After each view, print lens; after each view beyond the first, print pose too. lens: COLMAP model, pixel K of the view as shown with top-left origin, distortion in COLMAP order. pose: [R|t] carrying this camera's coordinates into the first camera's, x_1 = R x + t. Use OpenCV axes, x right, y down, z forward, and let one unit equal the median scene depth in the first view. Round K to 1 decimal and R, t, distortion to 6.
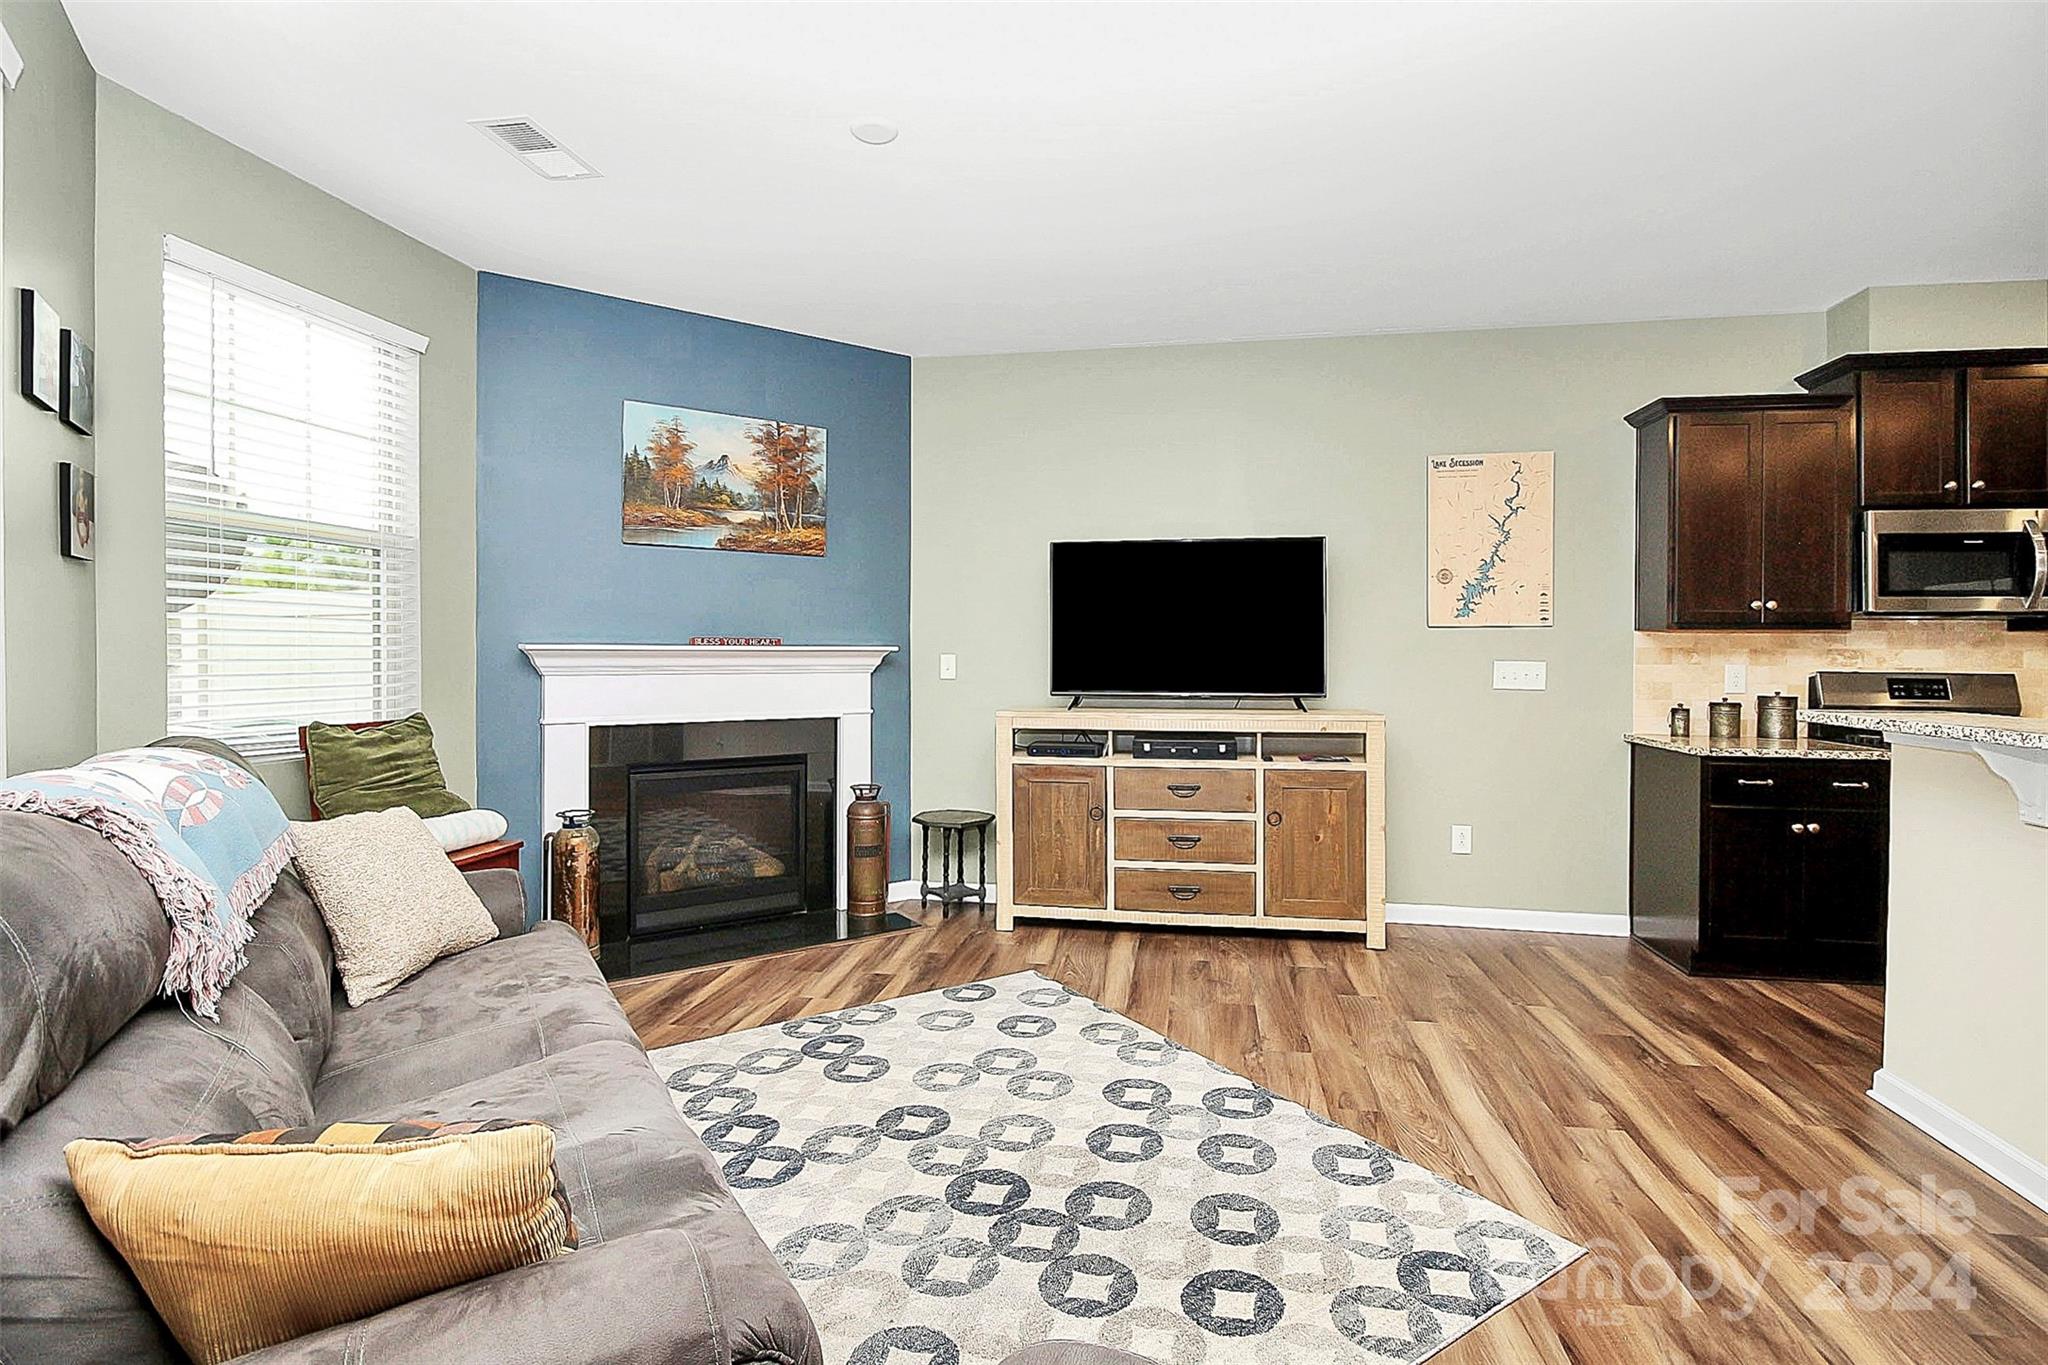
lens RADIAL K [[960.8, 0, 1024.3], [0, 960.8, 644.5], [0, 0, 1]] dist [0.001563, -0.011776]
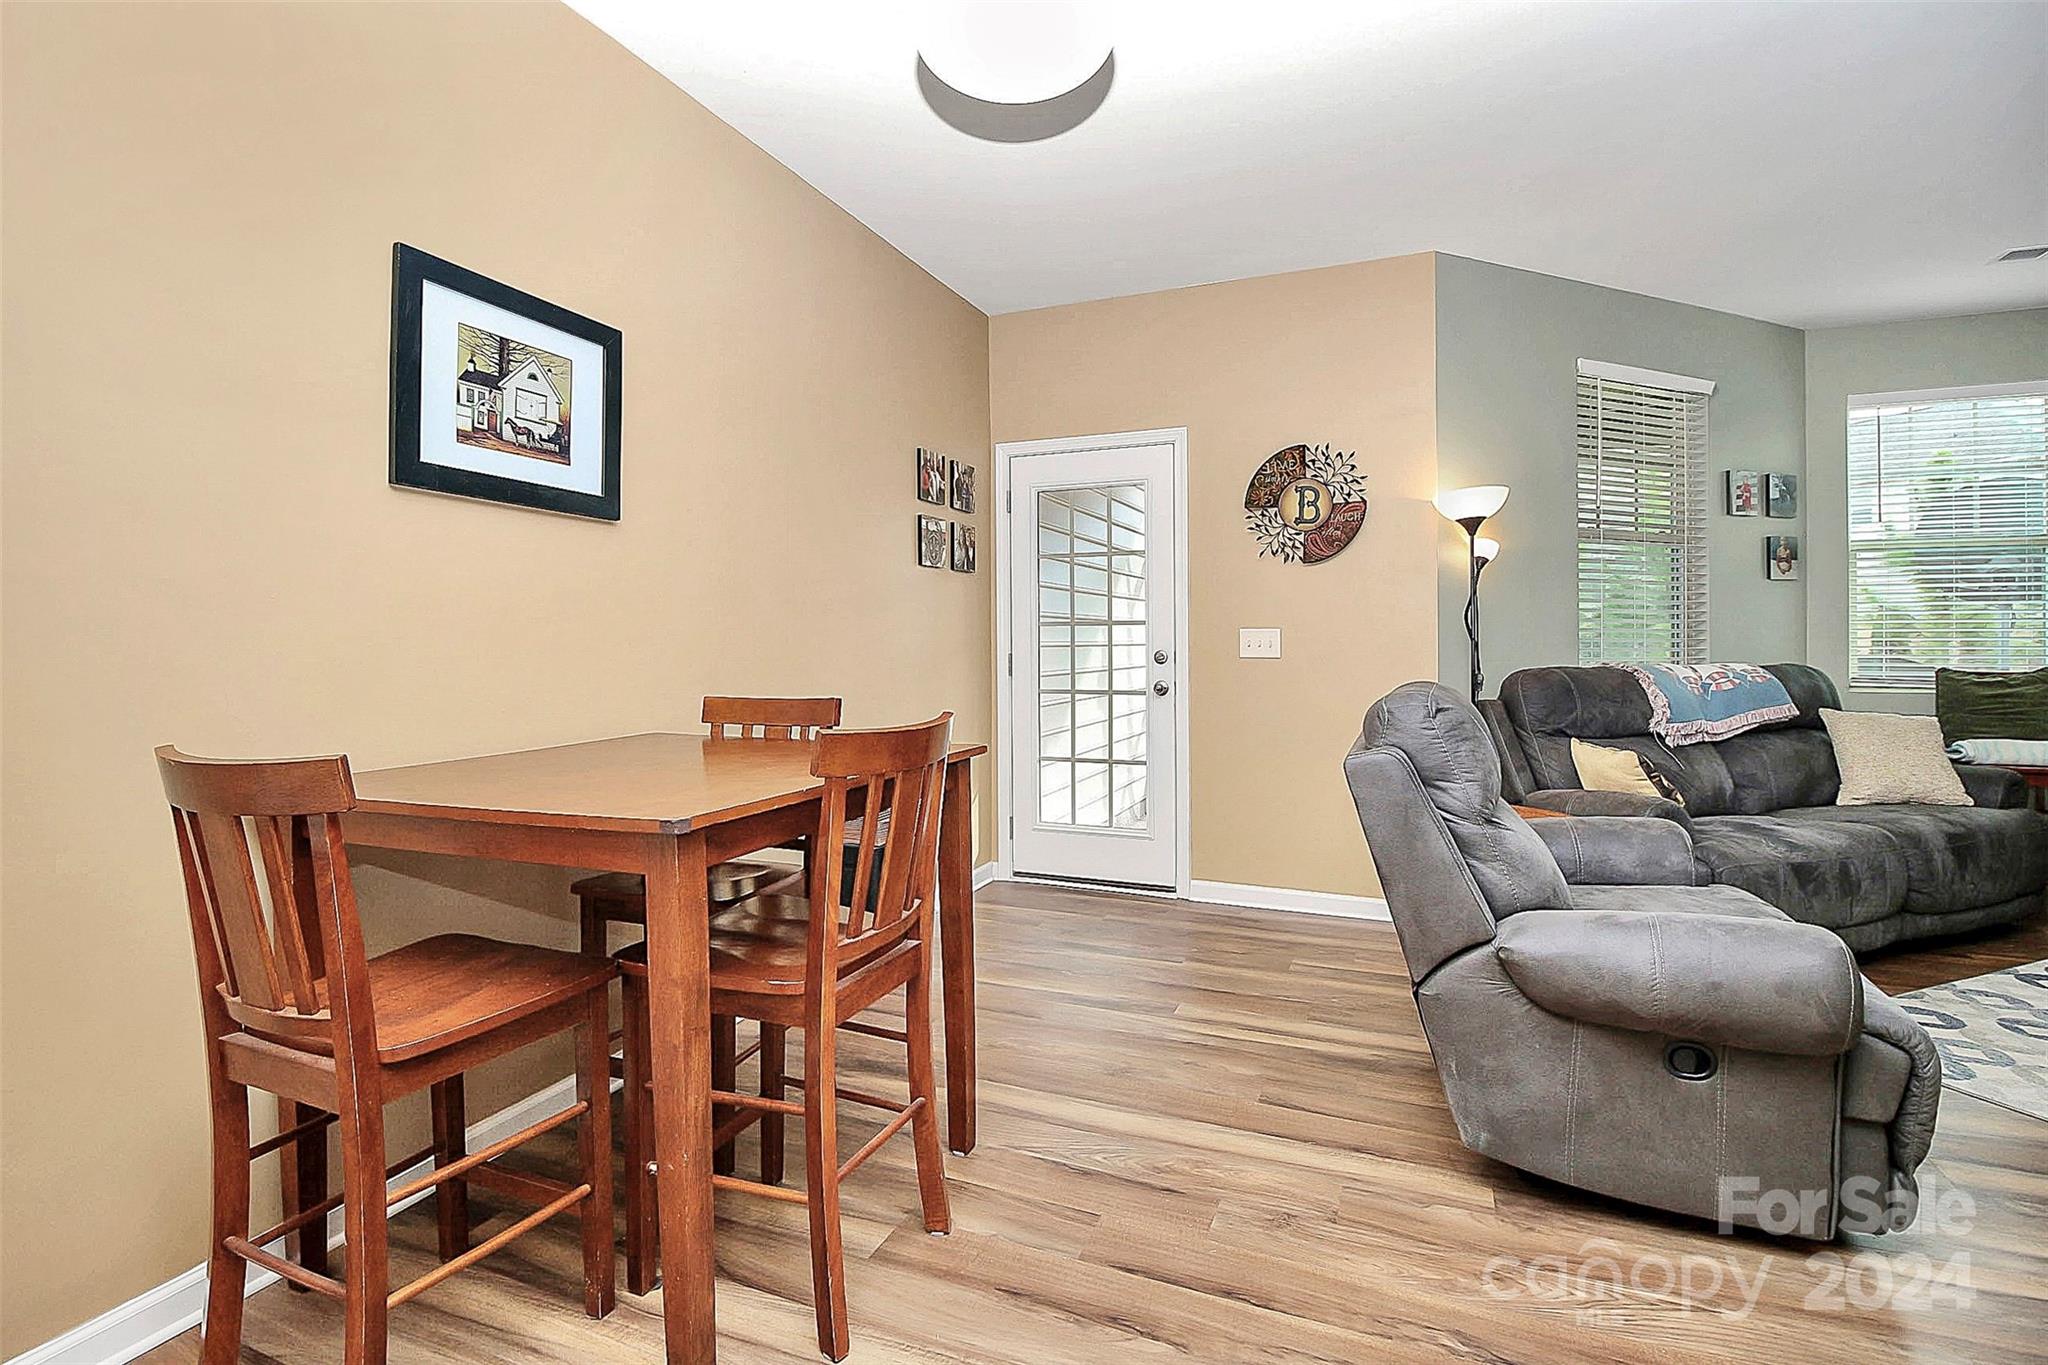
lens RADIAL K [[952.5, 0, 1018.6], [0, 952.5, 656.6], [0, 0, 1]] dist [-0.000780, -0.013419]
pose [[-0.216775, 0.012693, -0.976139, 0.769941], [0.011413, 0.999880, 0.010468, 0.020117], [0.976155, -0.008872, -0.216894, -0.100192]]
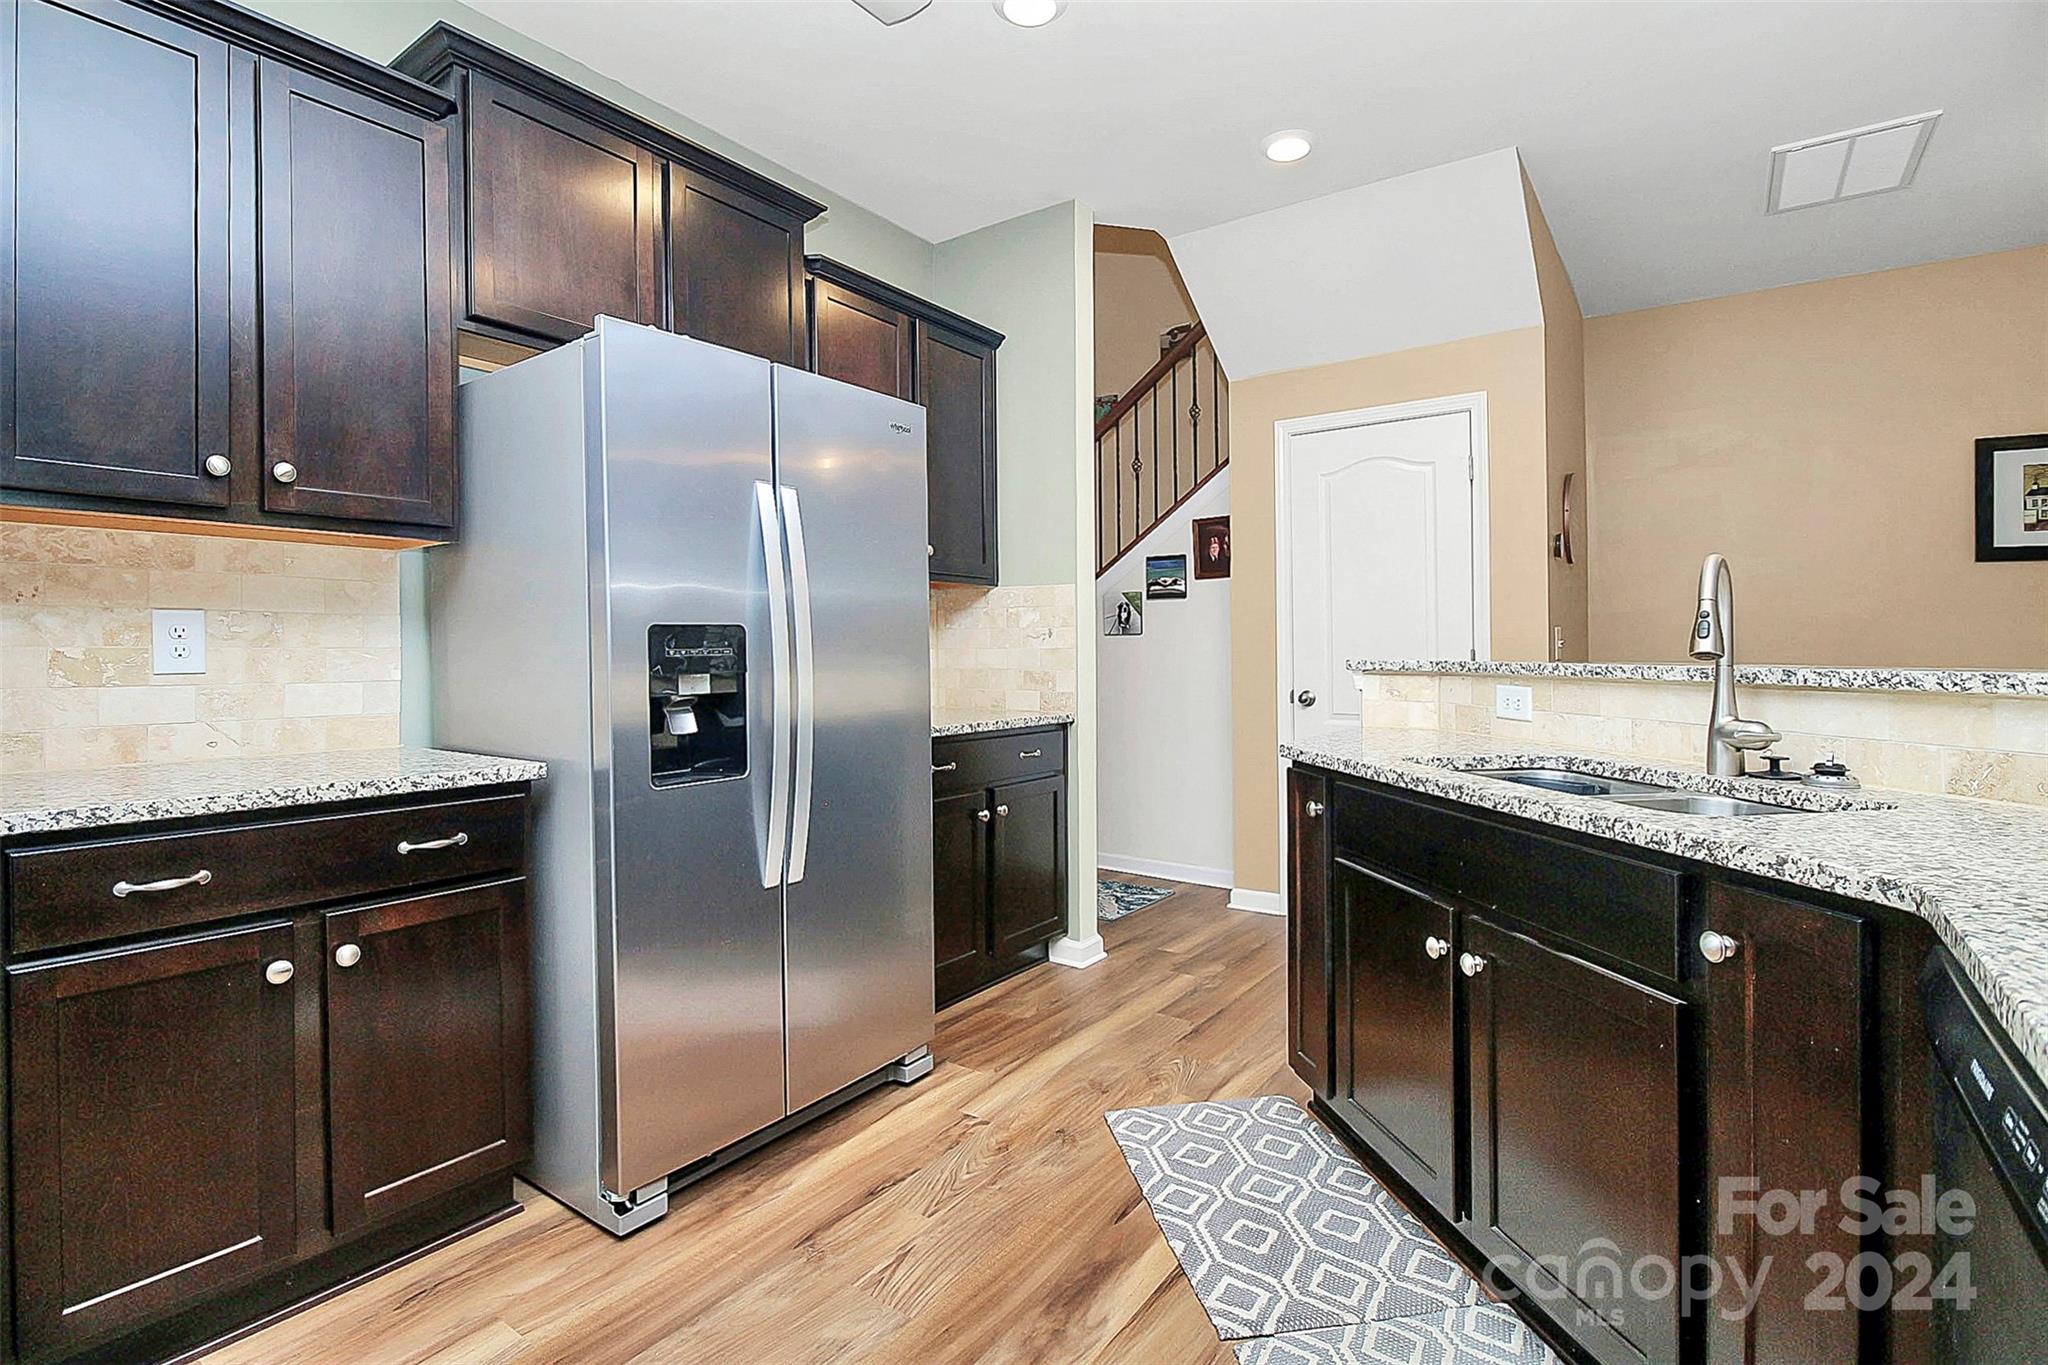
lens RADIAL K [[960.8, 0, 1024.3], [0, 960.8, 644.5], [0, 0, 1]] dist [0.001563, -0.011776]
pose [[-0.909267, -0.002100, 0.416209, 0.838328], [-0.008548, 0.999871, -0.013628, 0.038834], [-0.416126, -0.015949, -0.909167, 0.733361]]
